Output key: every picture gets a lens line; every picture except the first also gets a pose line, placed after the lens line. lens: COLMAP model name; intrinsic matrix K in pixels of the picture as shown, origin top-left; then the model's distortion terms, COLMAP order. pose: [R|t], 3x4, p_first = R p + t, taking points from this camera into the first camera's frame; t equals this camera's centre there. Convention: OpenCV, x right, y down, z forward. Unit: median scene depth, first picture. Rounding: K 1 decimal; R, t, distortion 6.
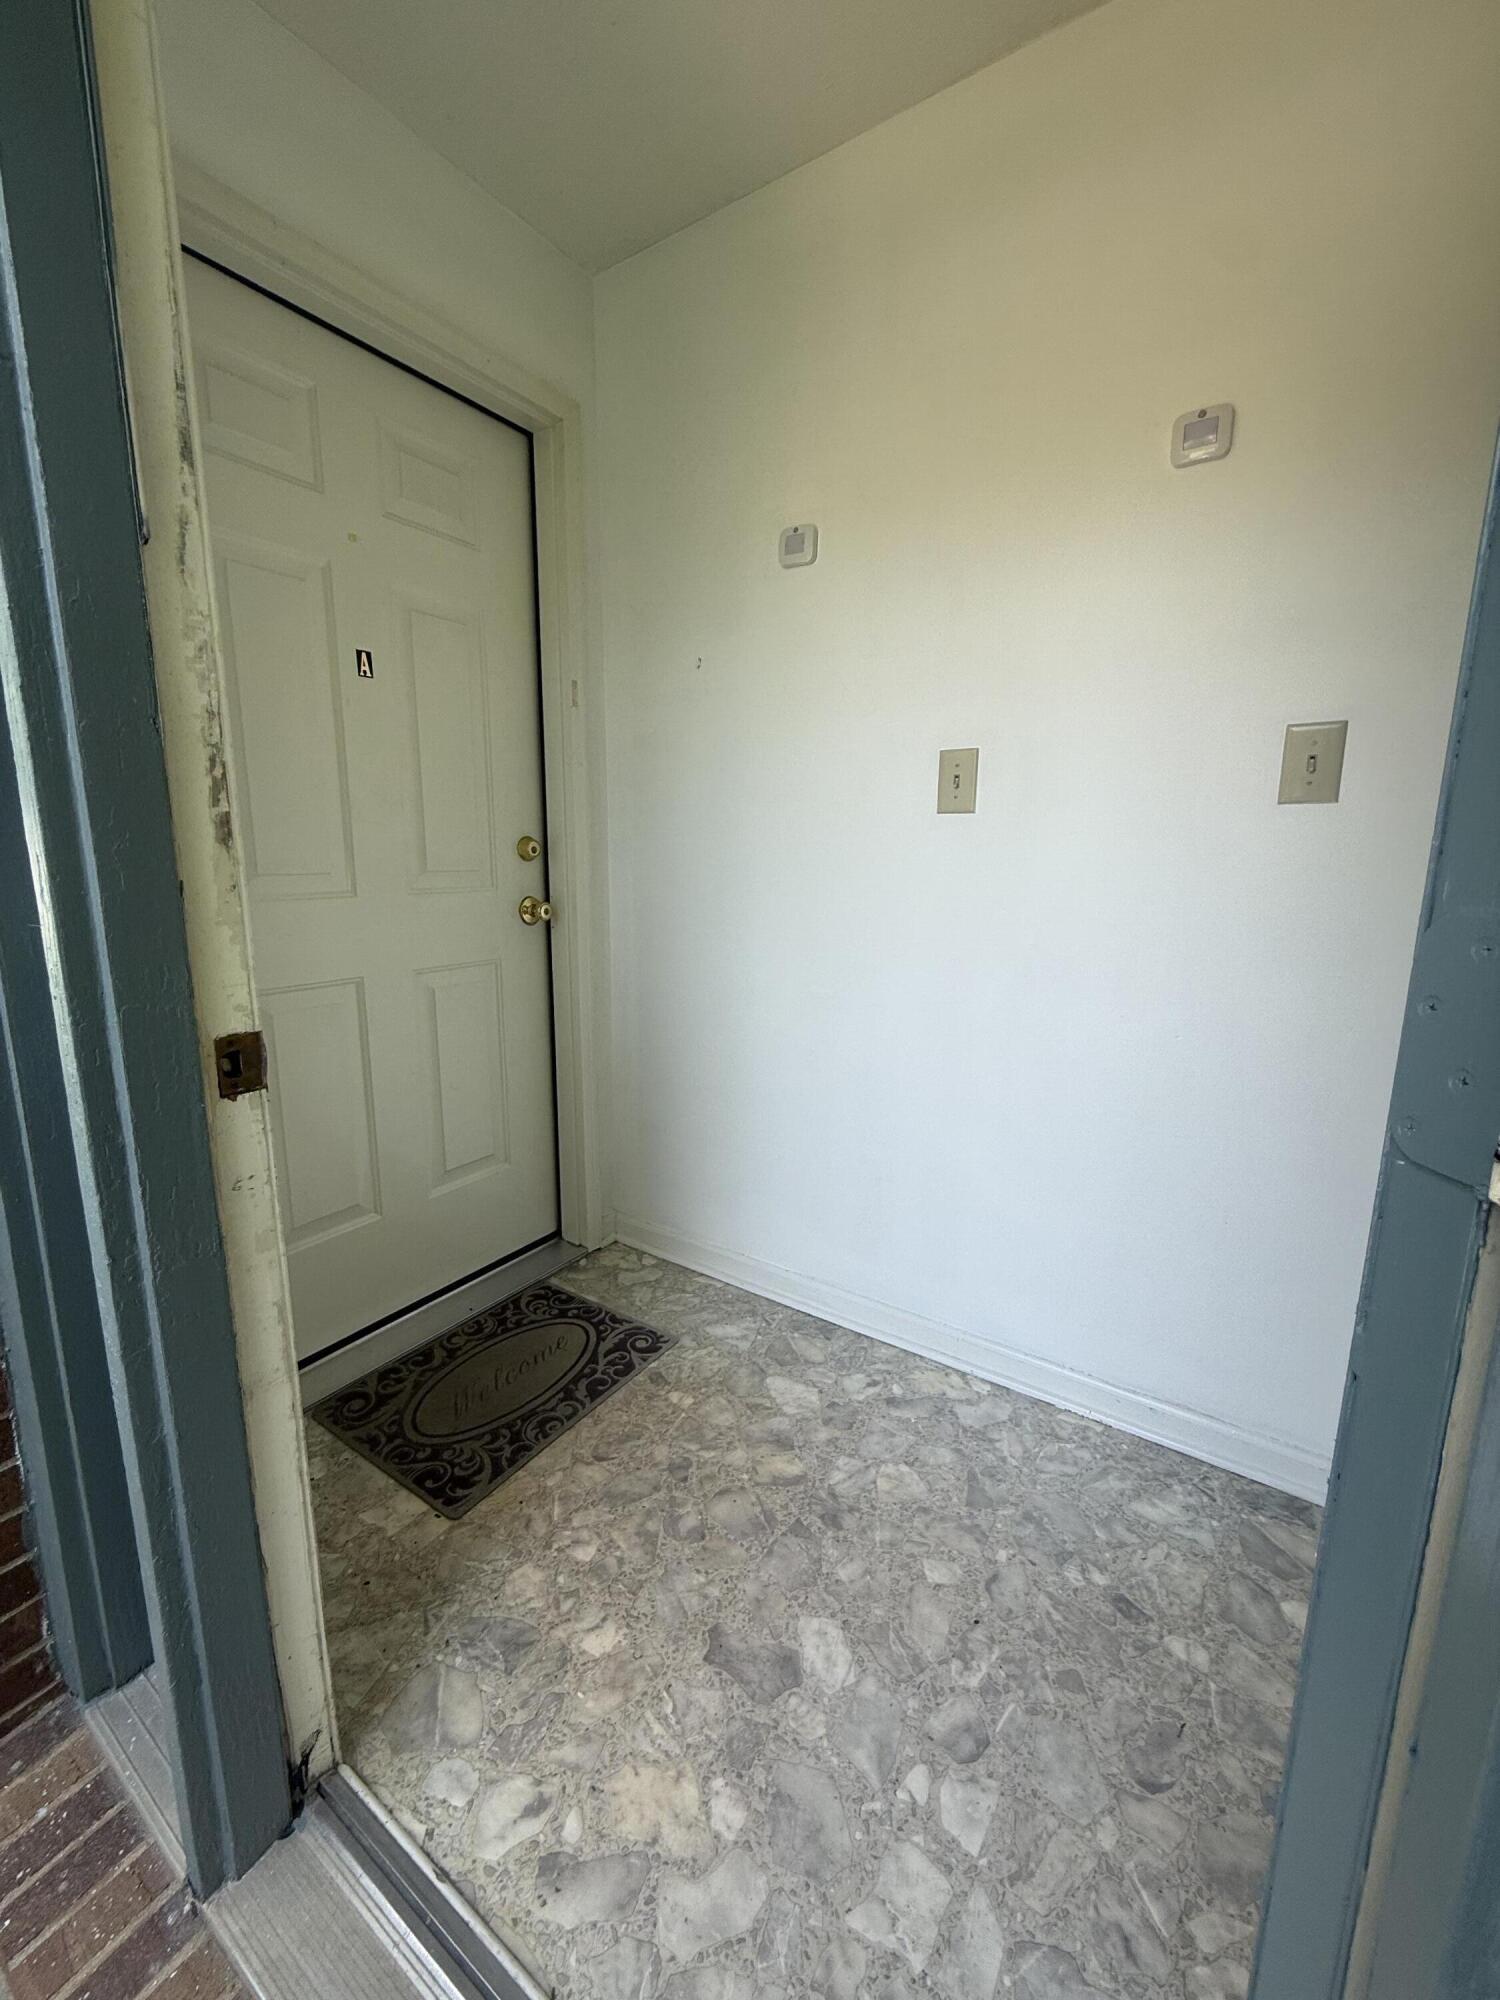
lens RADIAL K [[793.0, 0, 749.1], [0, 793.0, 996.2], [0, 0, 1]] dist [-0.002501, 0.000504]
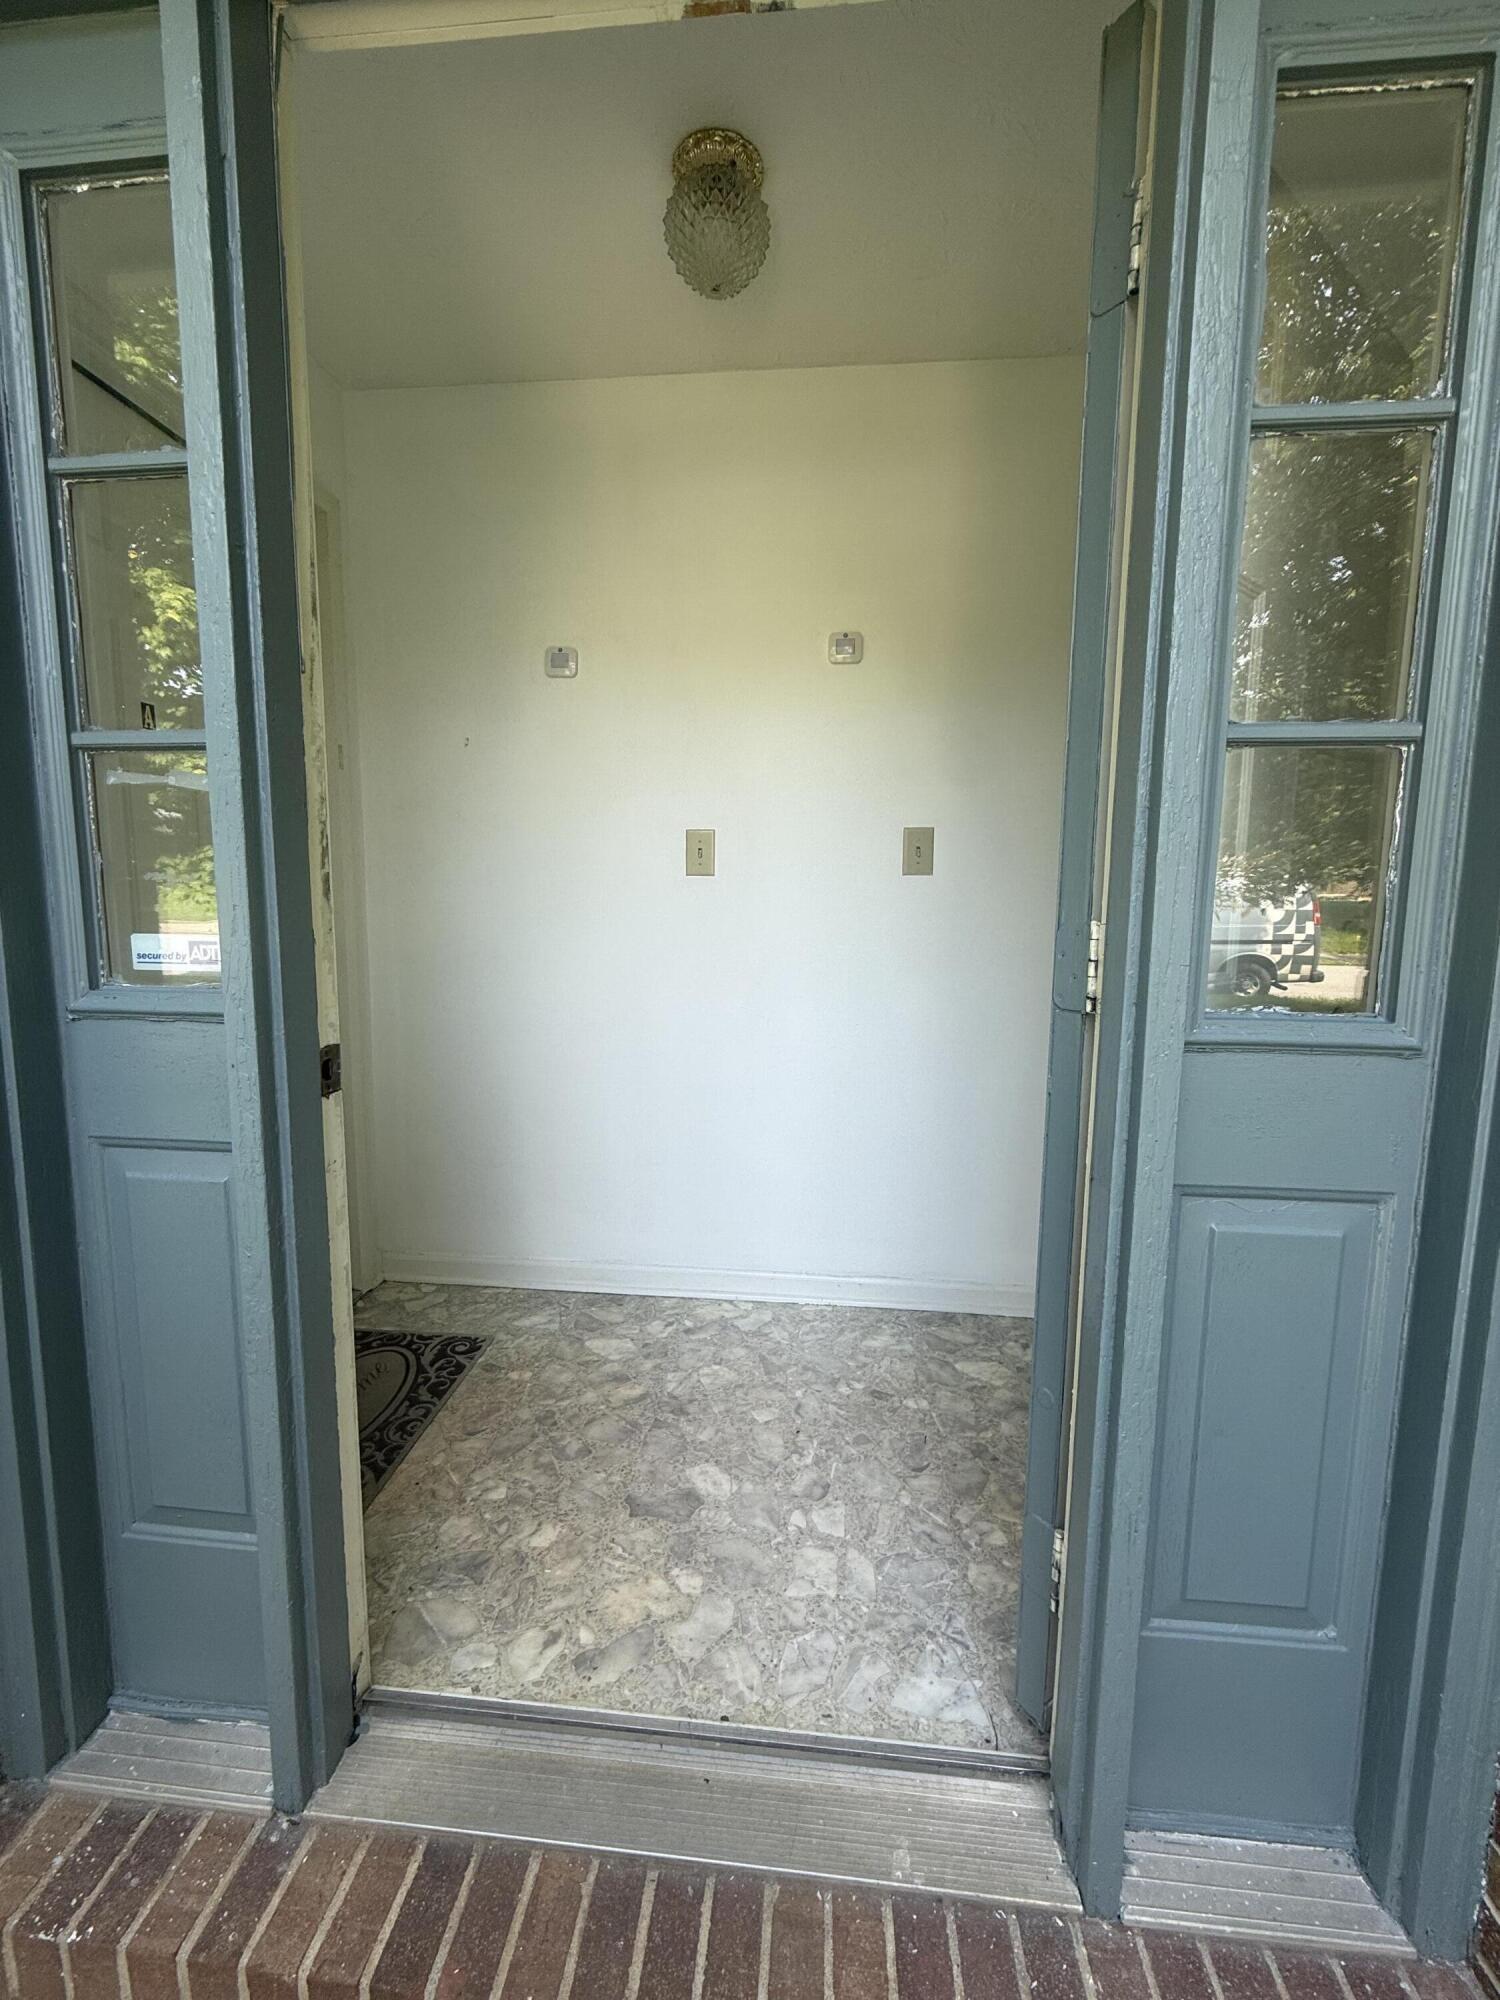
lens RADIAL K [[793.0, 0, 746.0], [0, 793.0, 997.8], [0, 0, 1]] dist [-0.002501, 0.000504]
pose [[0.879696, -0.053671, 0.472498, -0.418202], [0.082912, 0.995702, -0.041265, 0.050579], [-0.468253, 0.075477, 0.880365, -0.276818]]
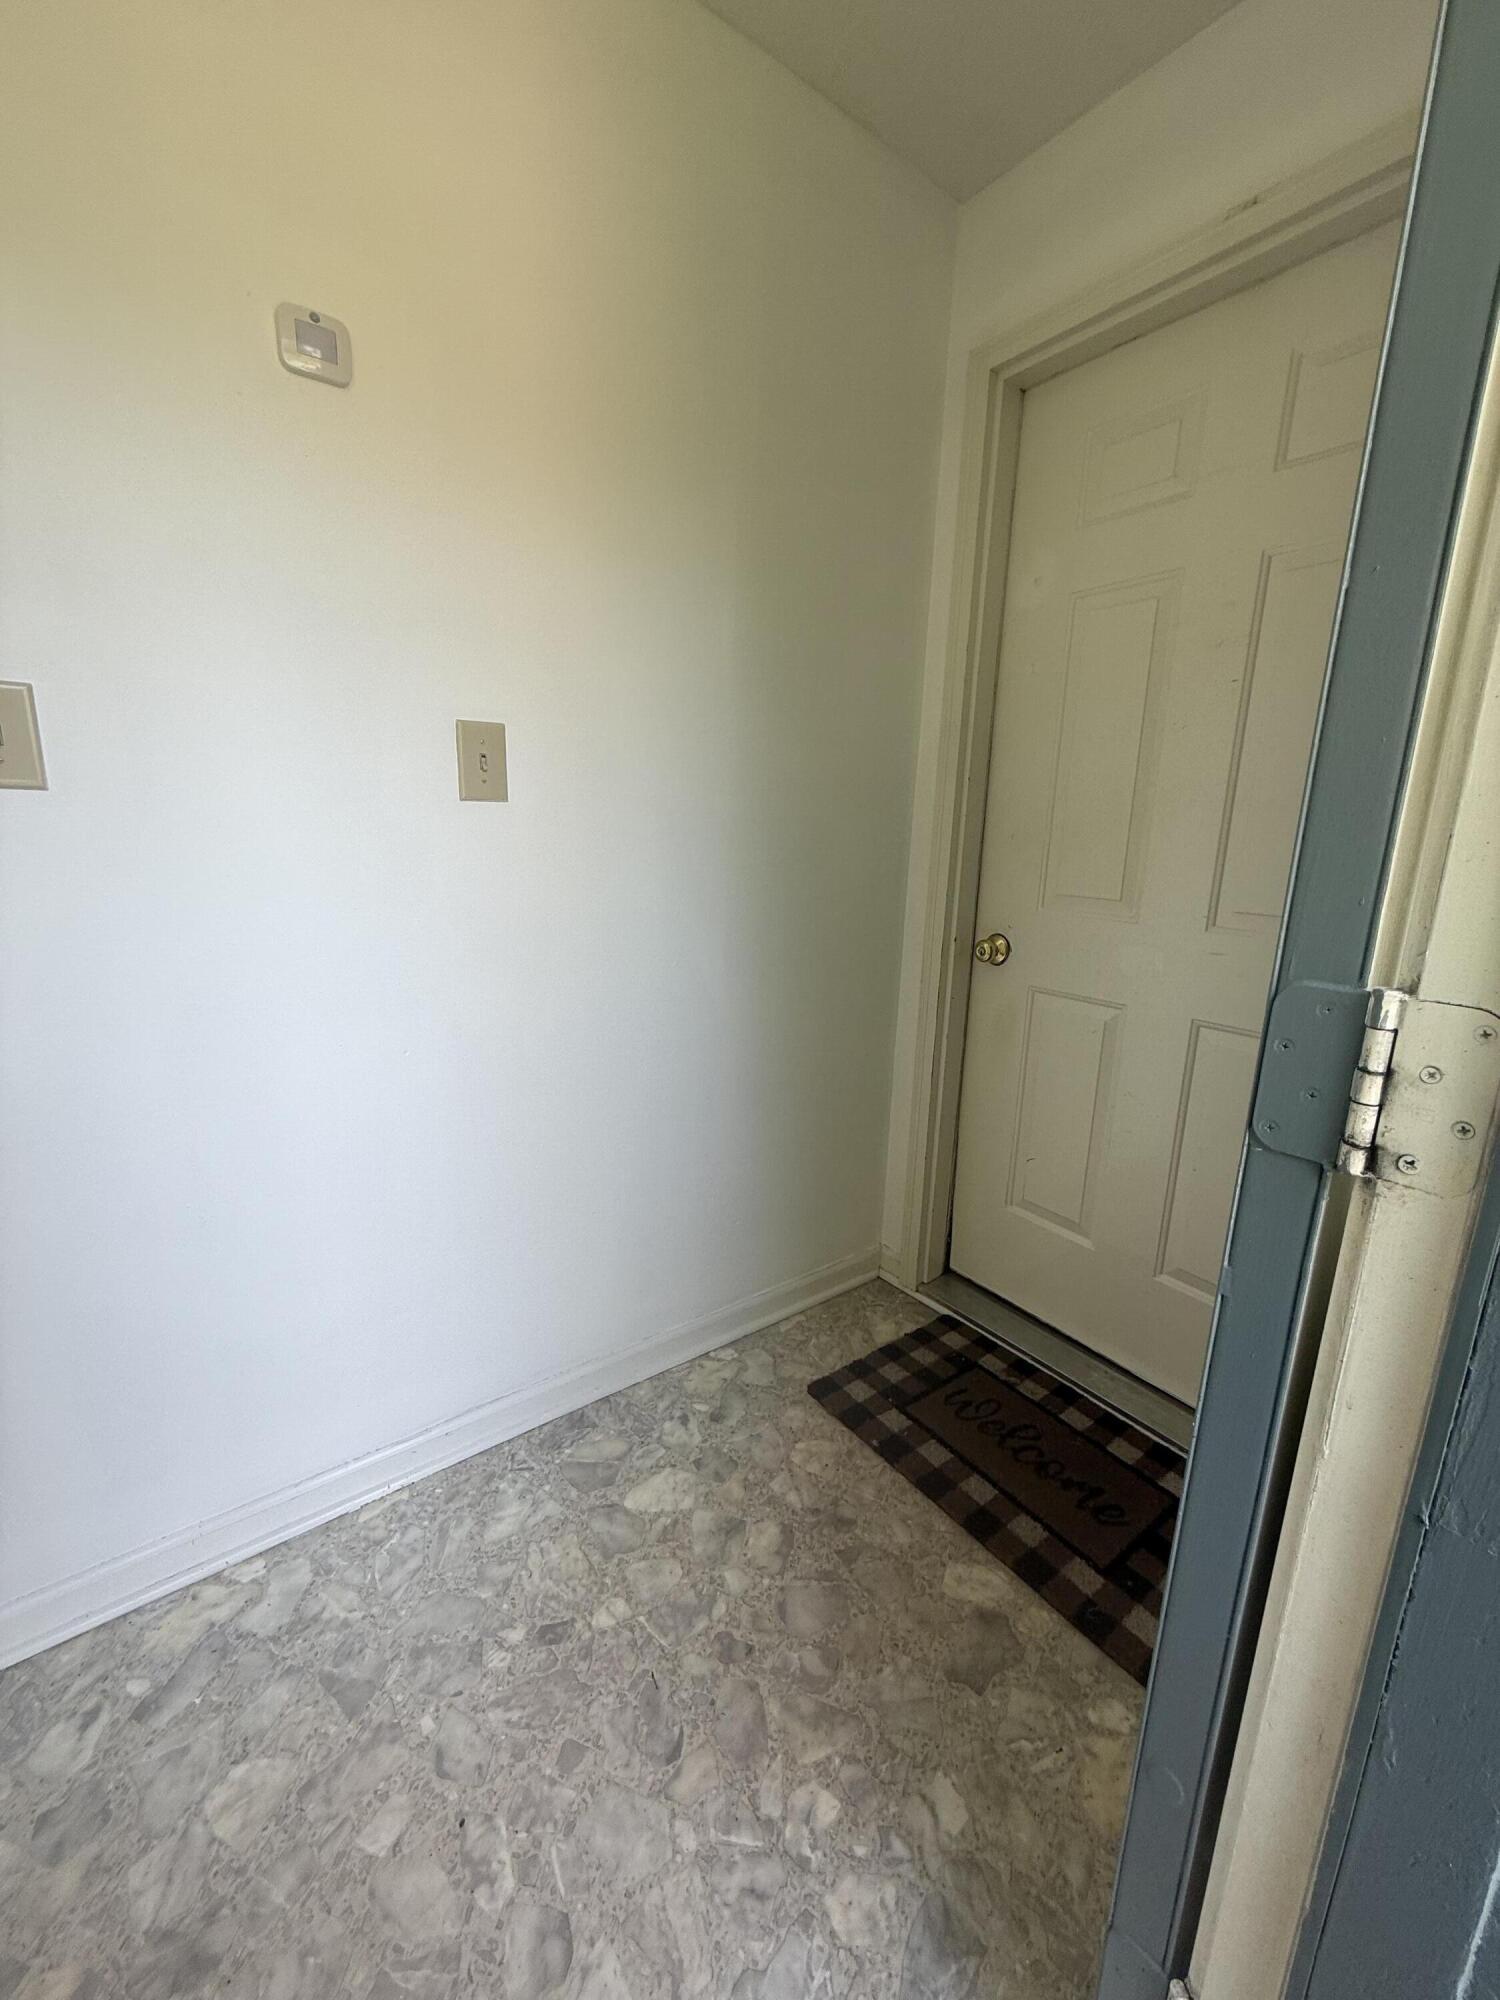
lens RADIAL K [[793.0, 0, 748.6], [0, 793.0, 994.0], [0, 0, 1]] dist [-0.002501, 0.000504]
pose [[0.322094, -0.201500, 0.925015, -0.187217], [0.147738, 0.975814, 0.161123, -0.119295], [-0.935109, 0.084763, 0.344073, 0.359207]]
